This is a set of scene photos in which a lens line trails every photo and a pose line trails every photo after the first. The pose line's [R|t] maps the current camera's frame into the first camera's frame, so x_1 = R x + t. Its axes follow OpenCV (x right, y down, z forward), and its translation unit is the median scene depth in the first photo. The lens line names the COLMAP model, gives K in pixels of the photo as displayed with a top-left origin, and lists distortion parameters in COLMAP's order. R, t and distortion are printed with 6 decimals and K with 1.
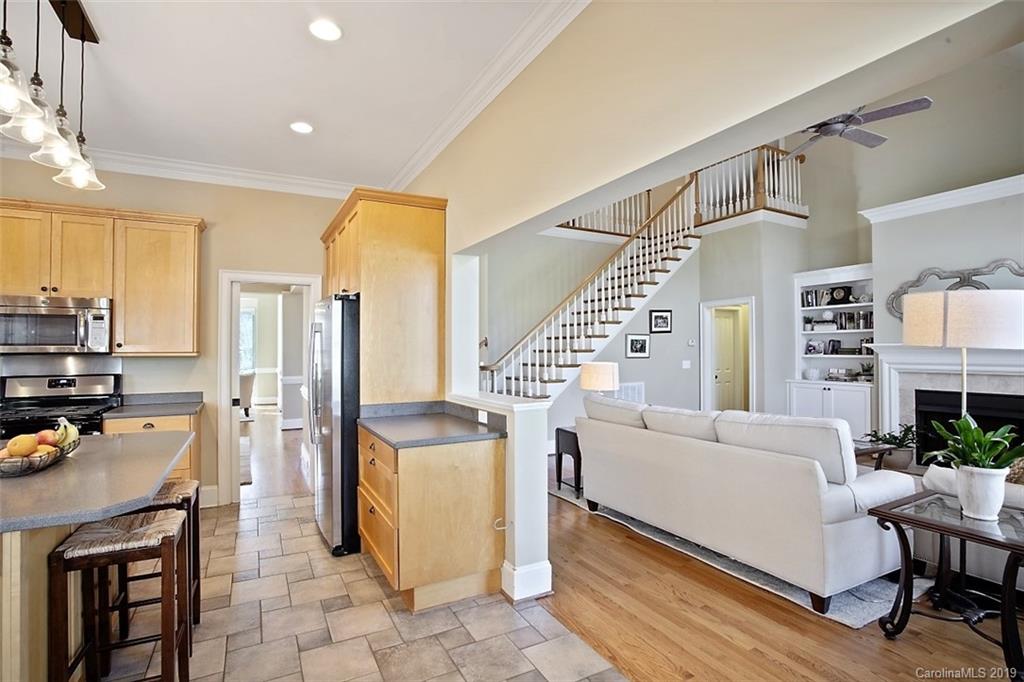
lens RADIAL K [[493.2, 0, 506.8], [0, 493.2, 339.7], [0, 0, 1]] dist [-0.060254, 0.027536]
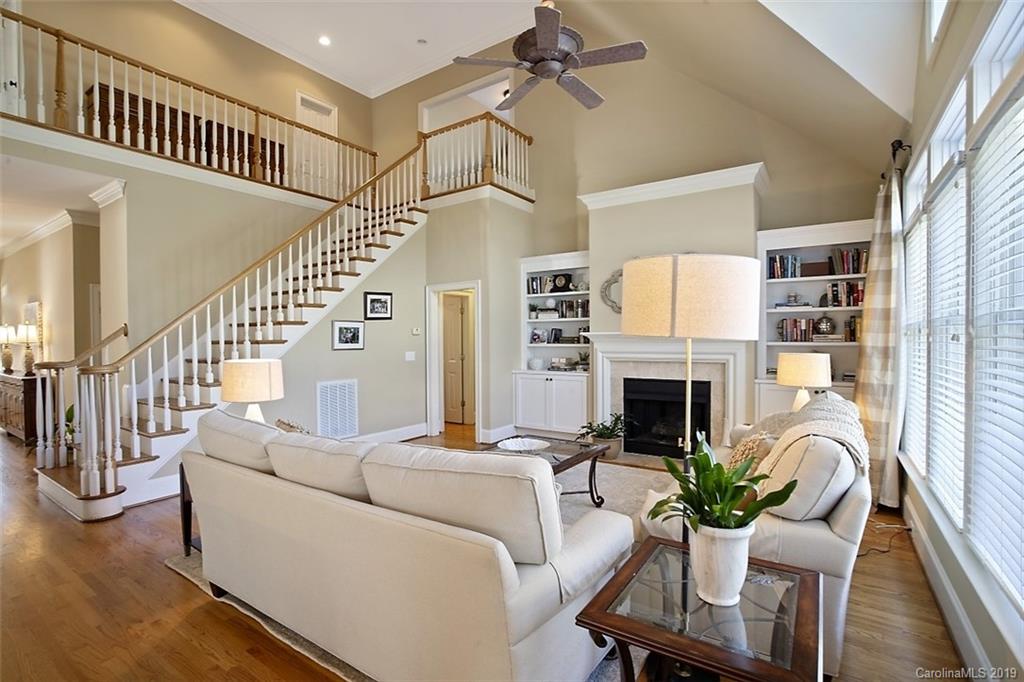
lens RADIAL K [[485.7, 0, 505.5], [0, 485.7, 341.6], [0, 0, 1]] dist [-0.058548, 0.024230]
pose [[0.887835, -0.009103, 0.460073, 0.153772], [-0.003274, 0.999654, 0.026096, 0.001935], [-0.460151, -0.024675, 0.887498, 0.198170]]
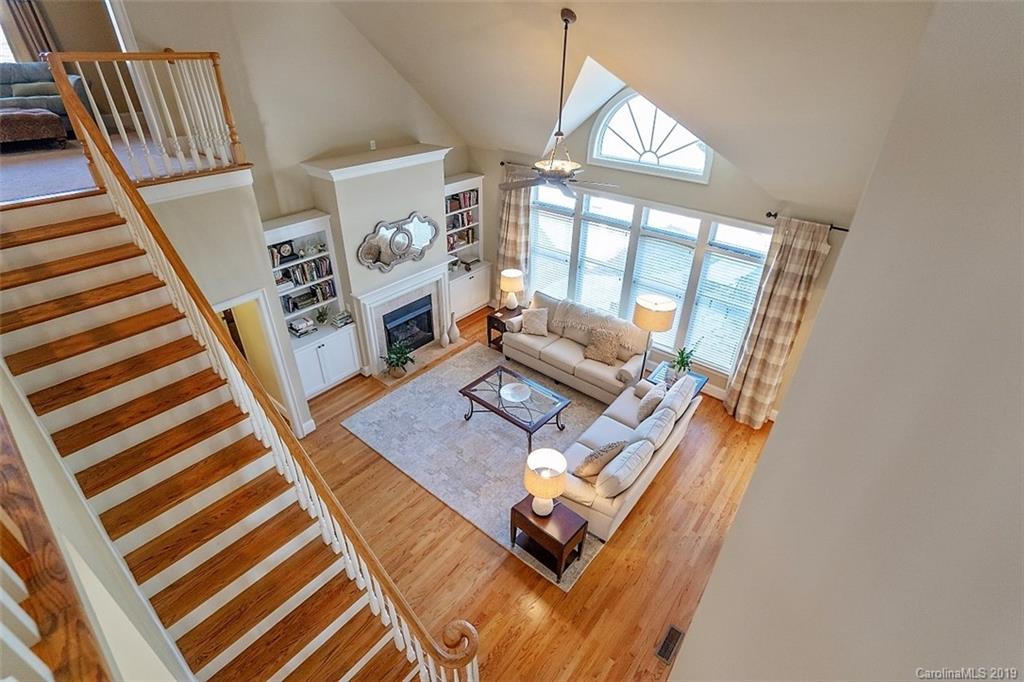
lens RADIAL K [[473.1, 0, 506.1], [0, 473.1, 339.6], [0, 0, 1]] dist [-0.056426, 0.020976]
pose [[-0.377930, -0.482729, 0.790026, -0.281227], [-0.024871, 0.858298, 0.512548, -0.464644], [-0.925500, 0.174059, -0.336383, 1.056799]]
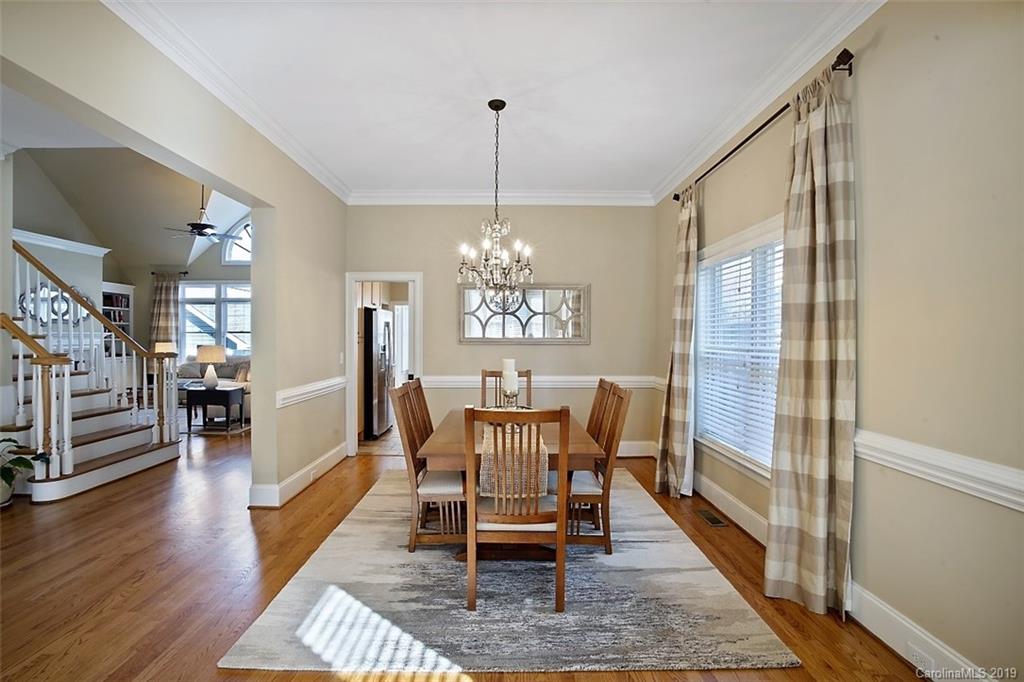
lens RADIAL K [[485.7, 0, 505.5], [0, 485.7, 341.6], [0, 0, 1]] dist [-0.058548, 0.024230]
pose [[-0.881397, -0.003547, 0.472364, -1.022892], [-0.009160, 0.999912, -0.009583, 0.035224], [-0.472288, -0.012773, -0.881352, 1.480908]]
